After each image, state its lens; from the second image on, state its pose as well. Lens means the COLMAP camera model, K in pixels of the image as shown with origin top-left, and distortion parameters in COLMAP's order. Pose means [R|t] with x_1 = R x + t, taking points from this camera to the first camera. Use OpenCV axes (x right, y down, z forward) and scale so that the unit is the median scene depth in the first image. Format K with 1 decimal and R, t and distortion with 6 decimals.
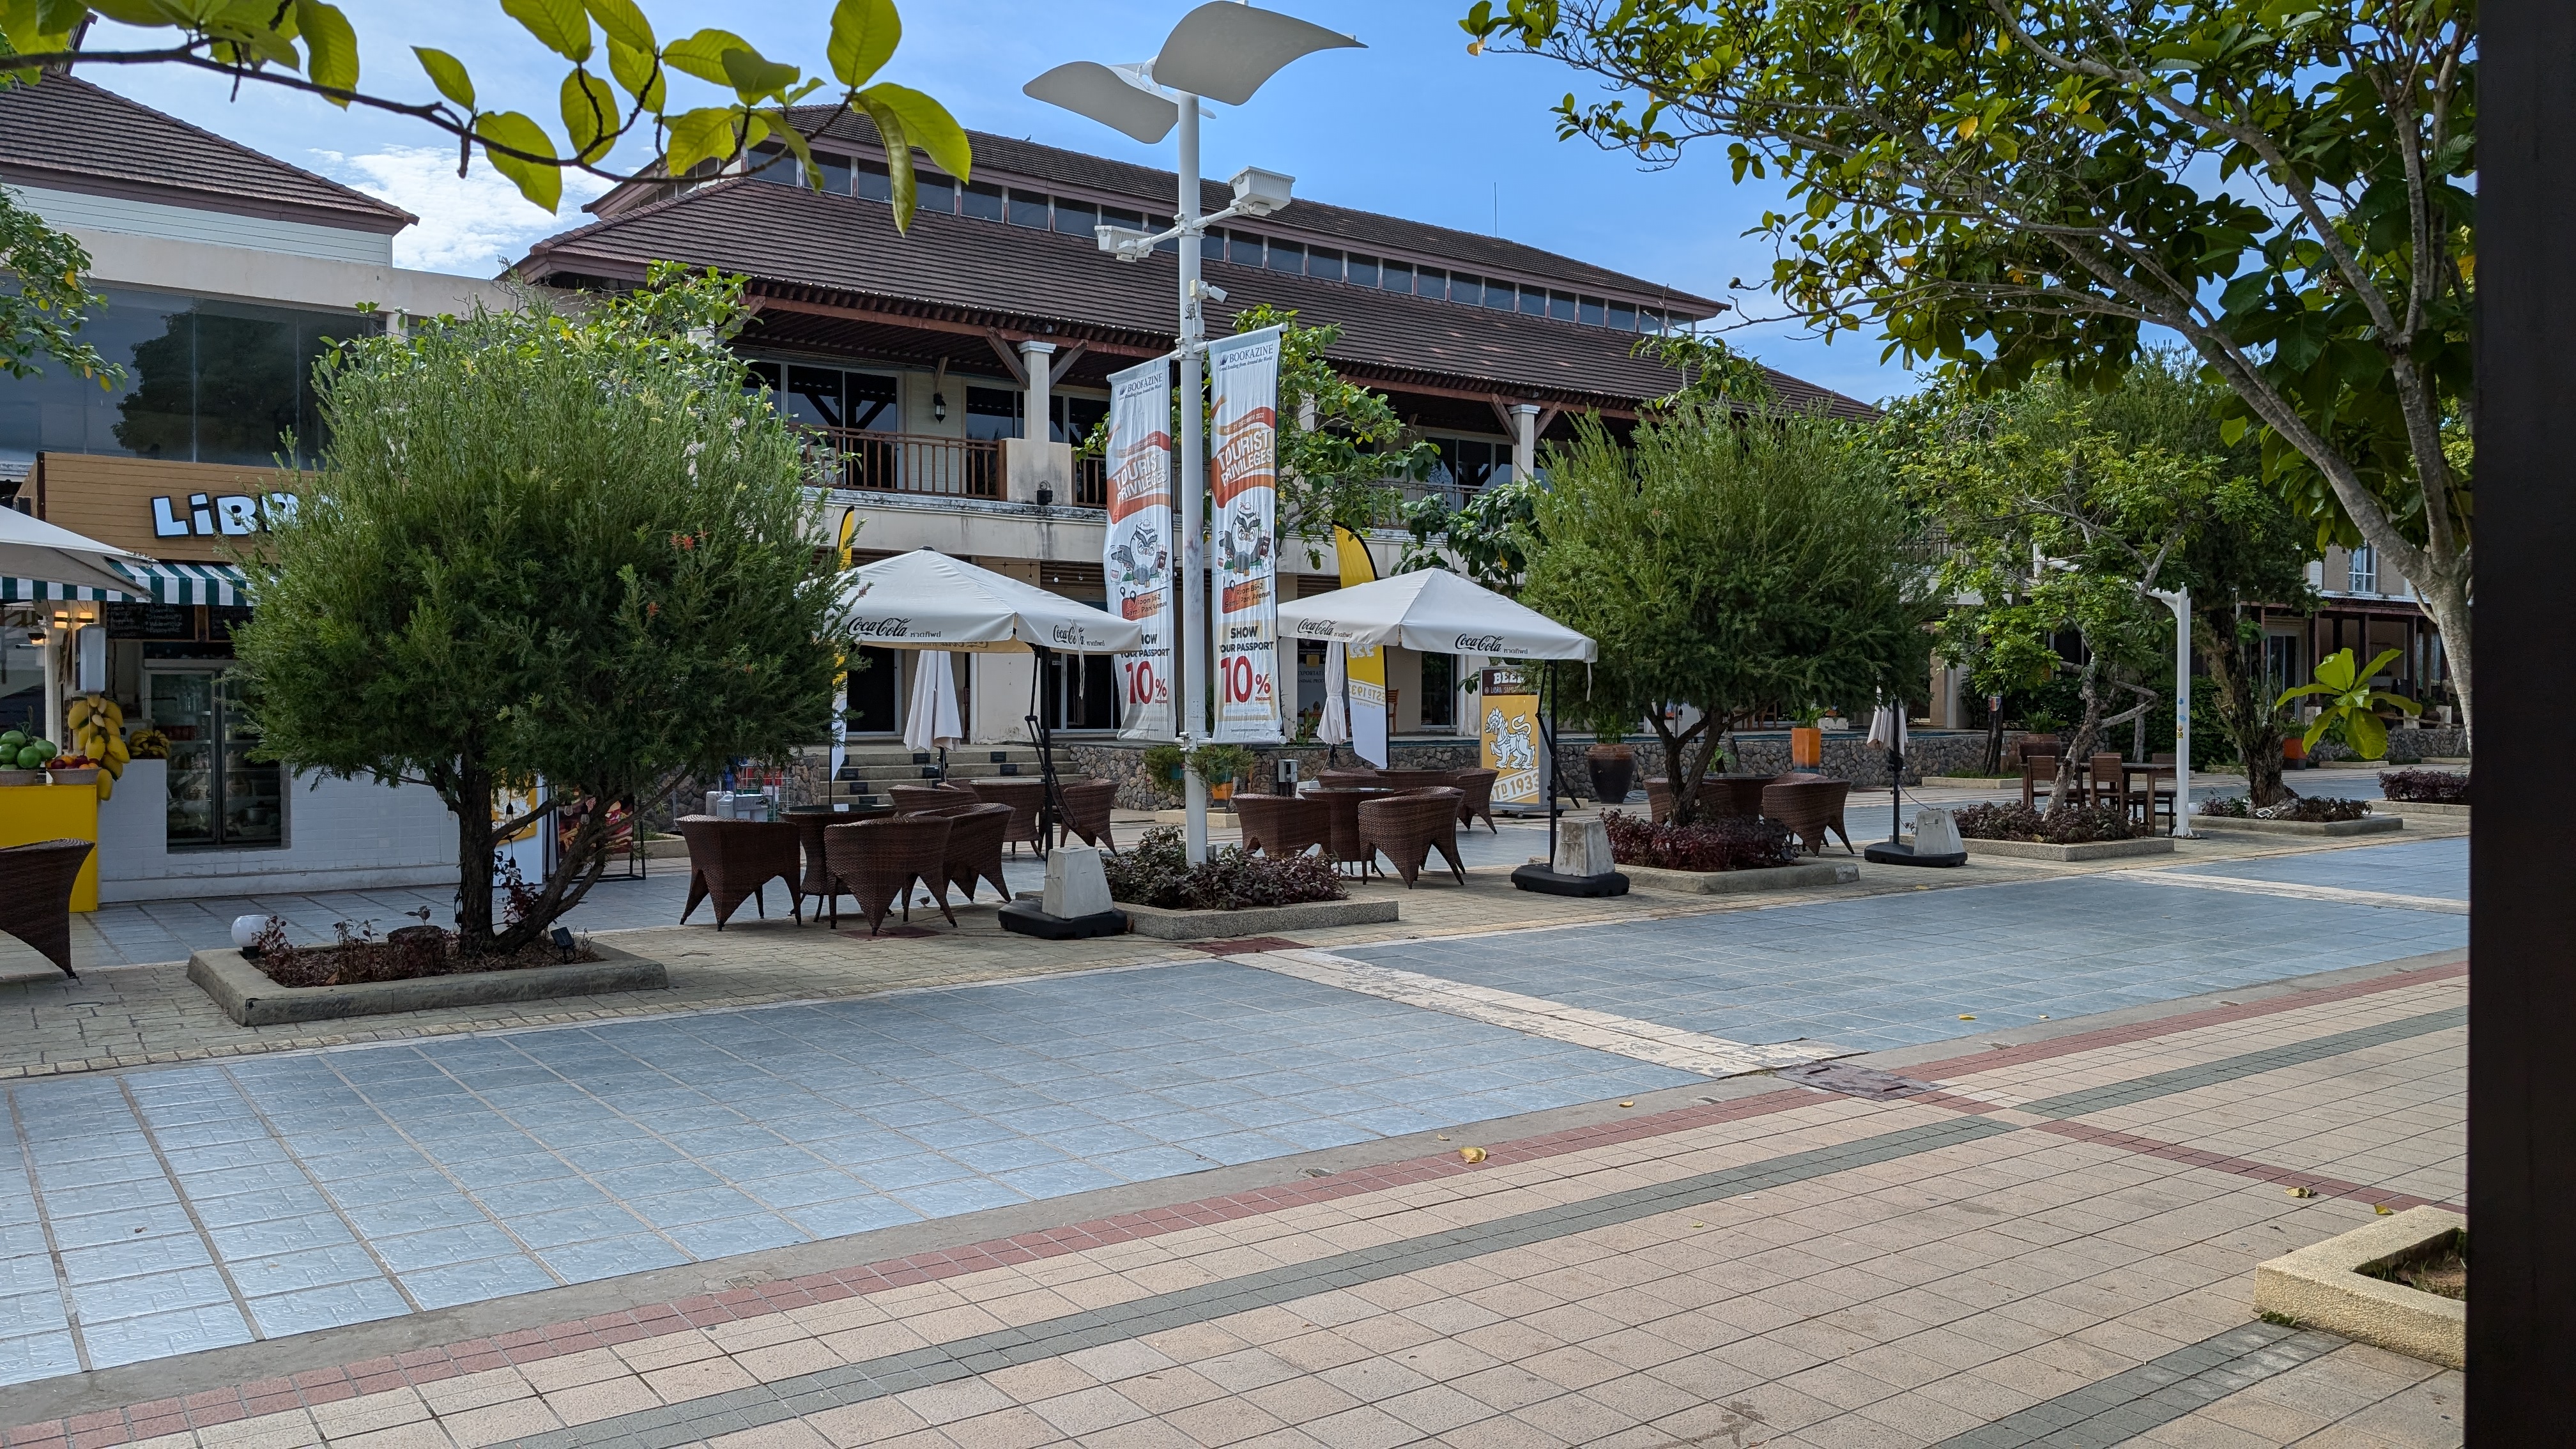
lens RADIAL K [[1842.5, 0, 1303.7], [0, 1842.5, 729.3], [0, 0, 1]] dist [-0.008294, -0.012148]
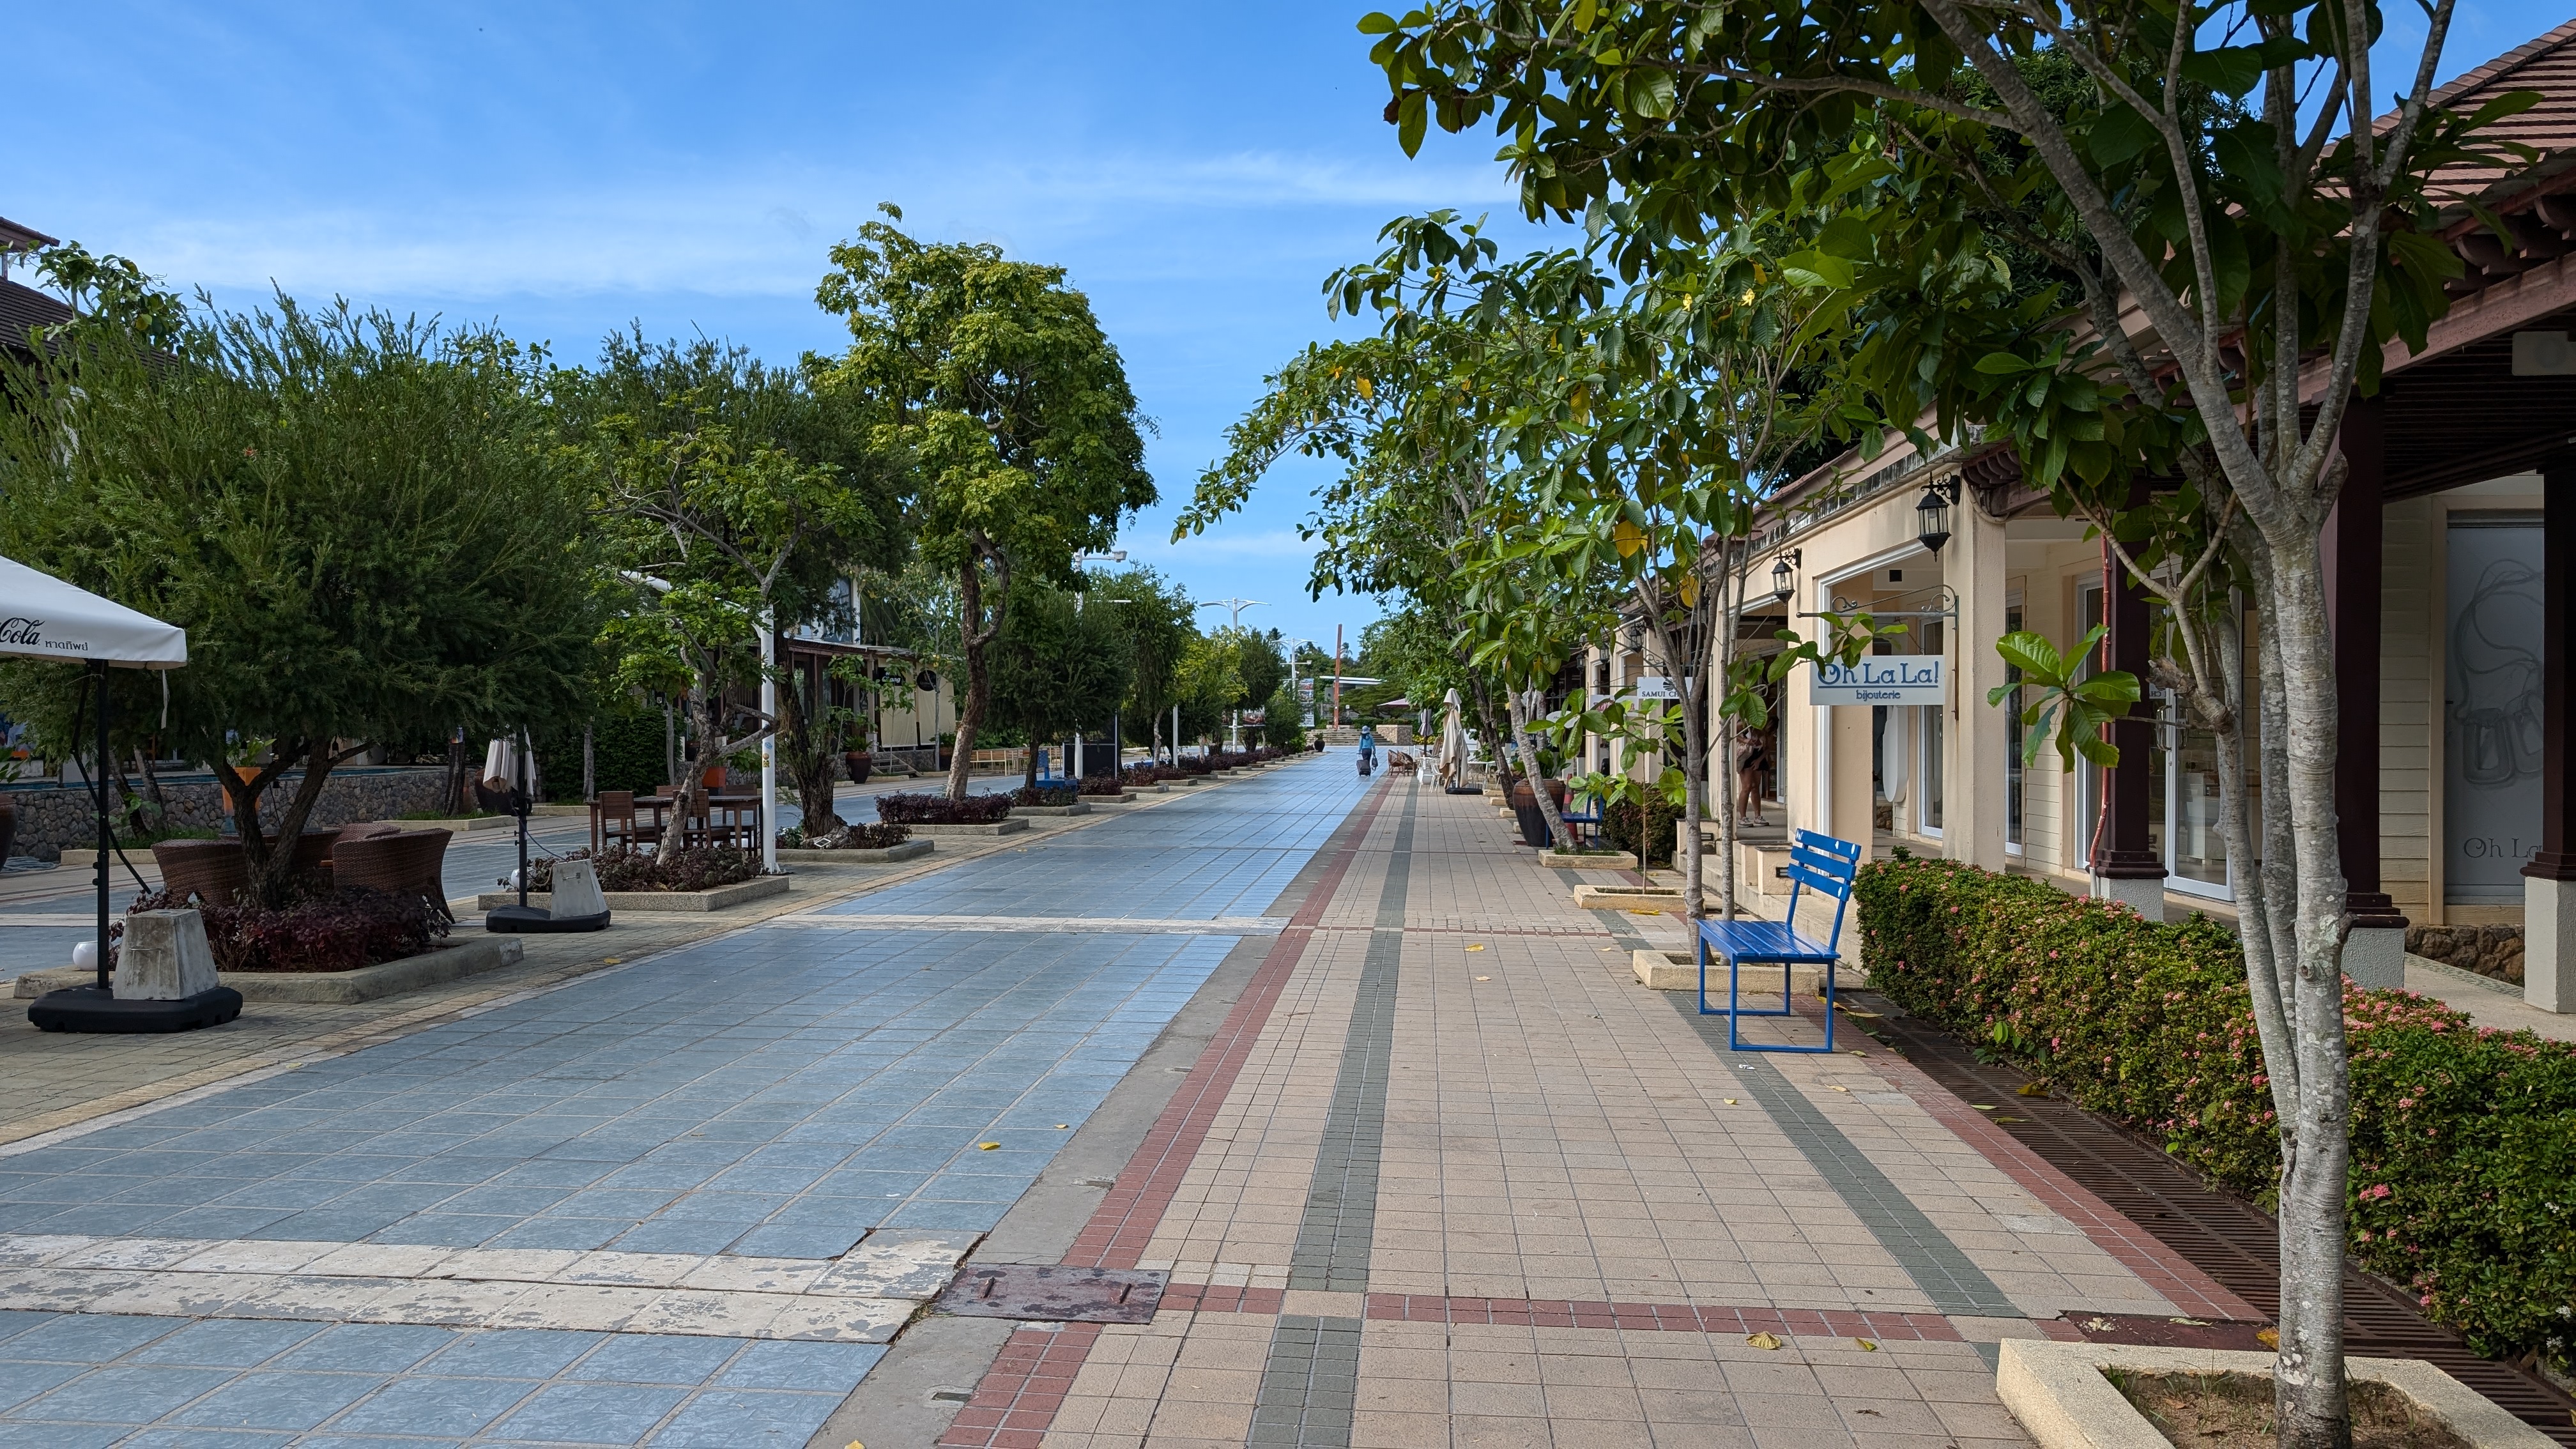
lens RADIAL K [[1842.5, 0, 1287.6], [0, 1842.5, 725.9], [0, 0, 1]] dist [-0.008294, -0.012148]
pose [[0.658506, -0.006661, 0.752546, -1.422826], [0.022077, 0.999701, -0.010469, -0.012673], [-0.752251, 0.023508, 0.658457, 5.391508]]
